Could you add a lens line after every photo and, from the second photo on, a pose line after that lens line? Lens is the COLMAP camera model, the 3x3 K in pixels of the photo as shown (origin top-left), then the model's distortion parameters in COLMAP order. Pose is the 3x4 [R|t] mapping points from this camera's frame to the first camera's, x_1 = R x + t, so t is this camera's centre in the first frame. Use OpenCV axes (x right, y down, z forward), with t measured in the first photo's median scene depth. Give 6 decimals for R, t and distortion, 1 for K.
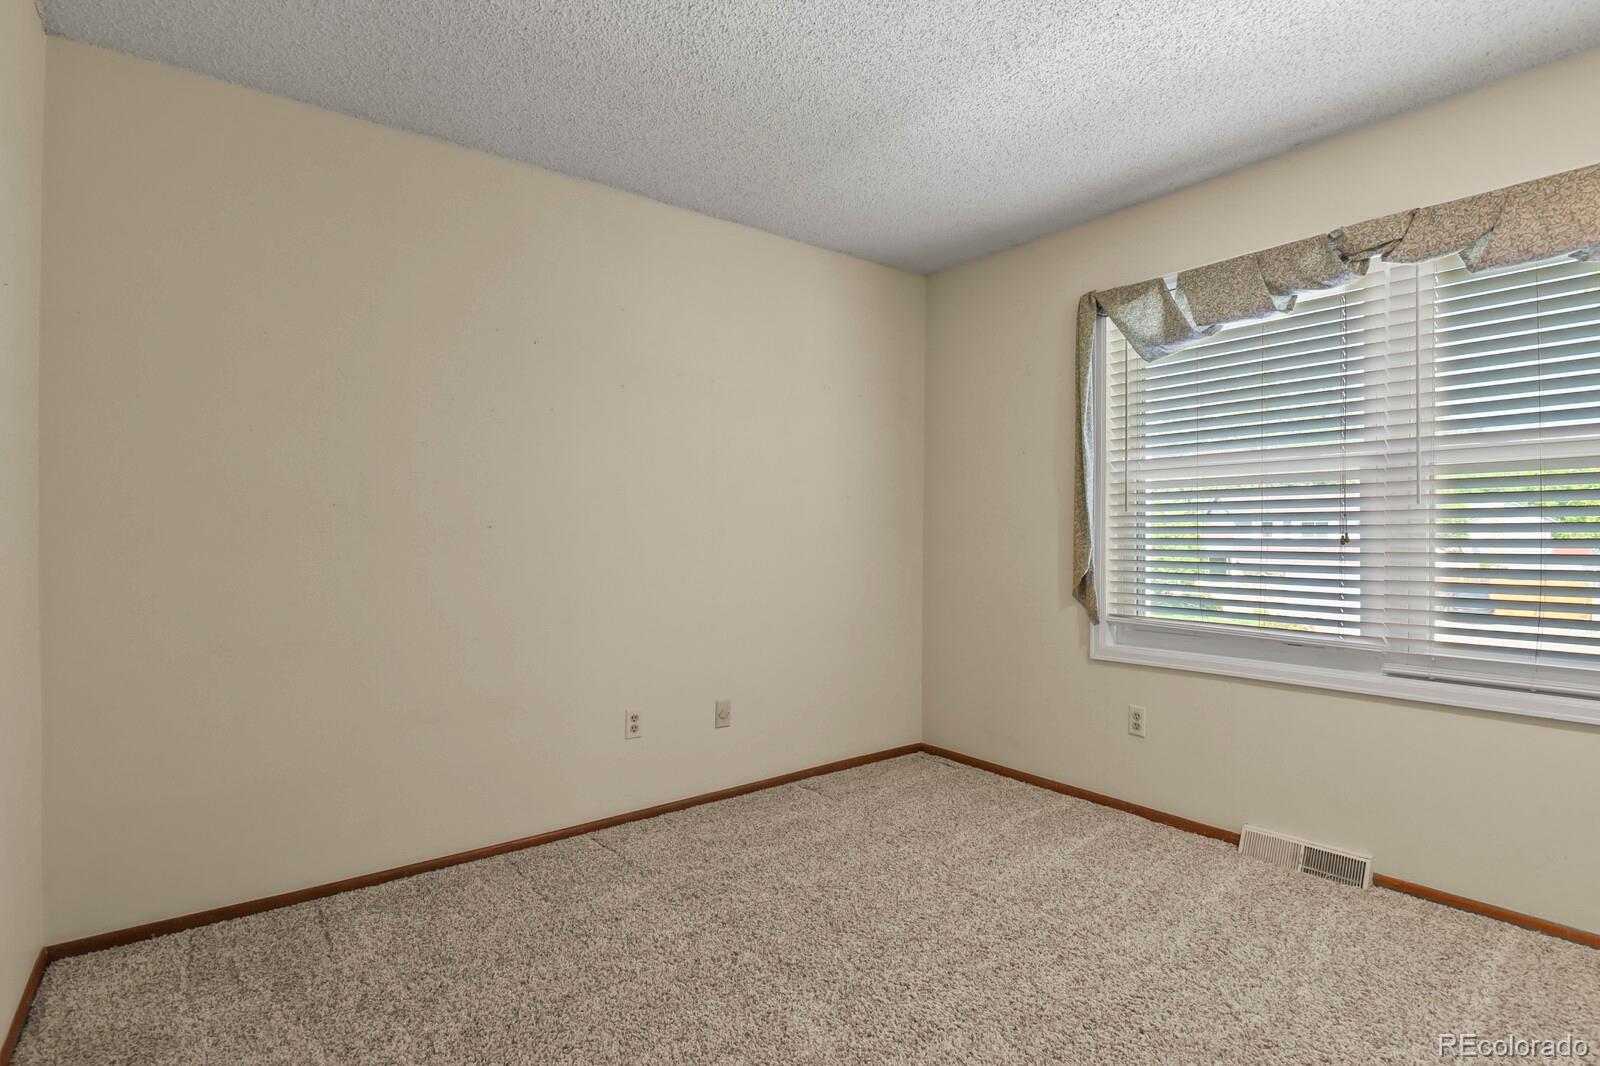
lens RADIAL K [[777.0, 0, 808.6], [0, 777.0, 528.4], [0, 0, 1]] dist [-0.007928, -0.000137]
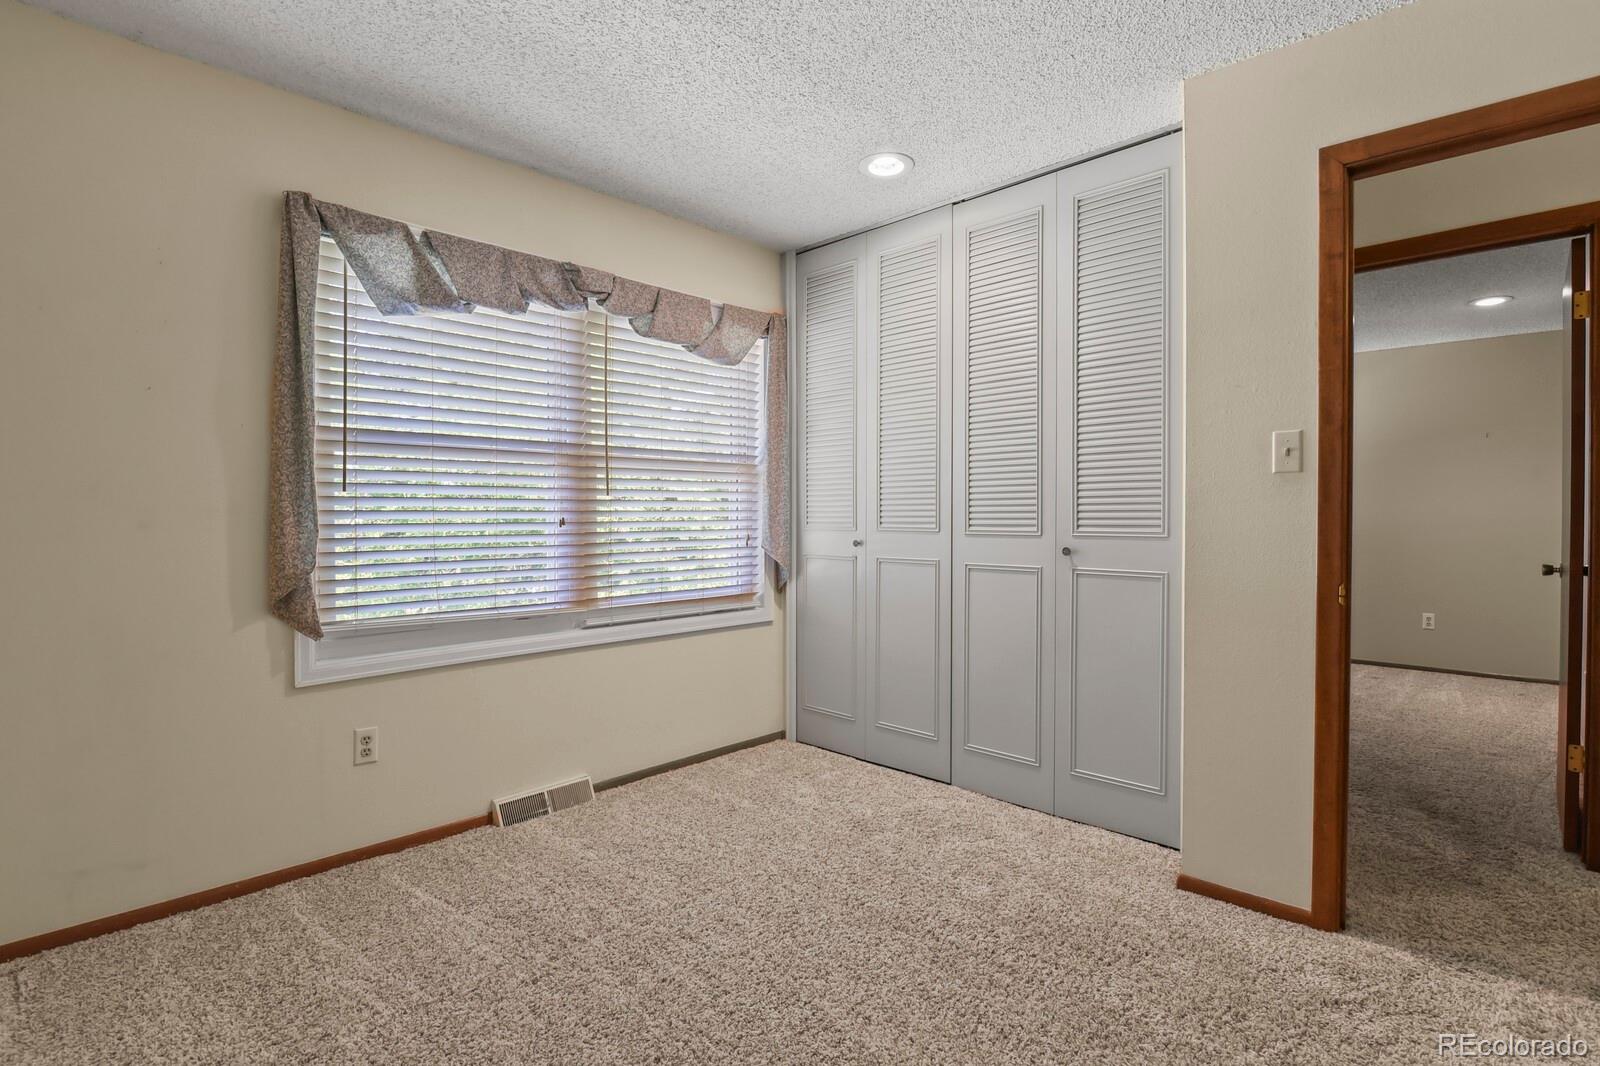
lens RADIAL K [[777.0, 0, 803.1], [0, 777.0, 534.9], [0, 0, 1]] dist [-0.007928, -0.000137]
pose [[-0.131379, -0.019282, 0.991145, -0.468382], [-0.000558, 0.999812, 0.019377, 0.007775], [-0.991332, 0.001993, -0.131365, 0.671275]]
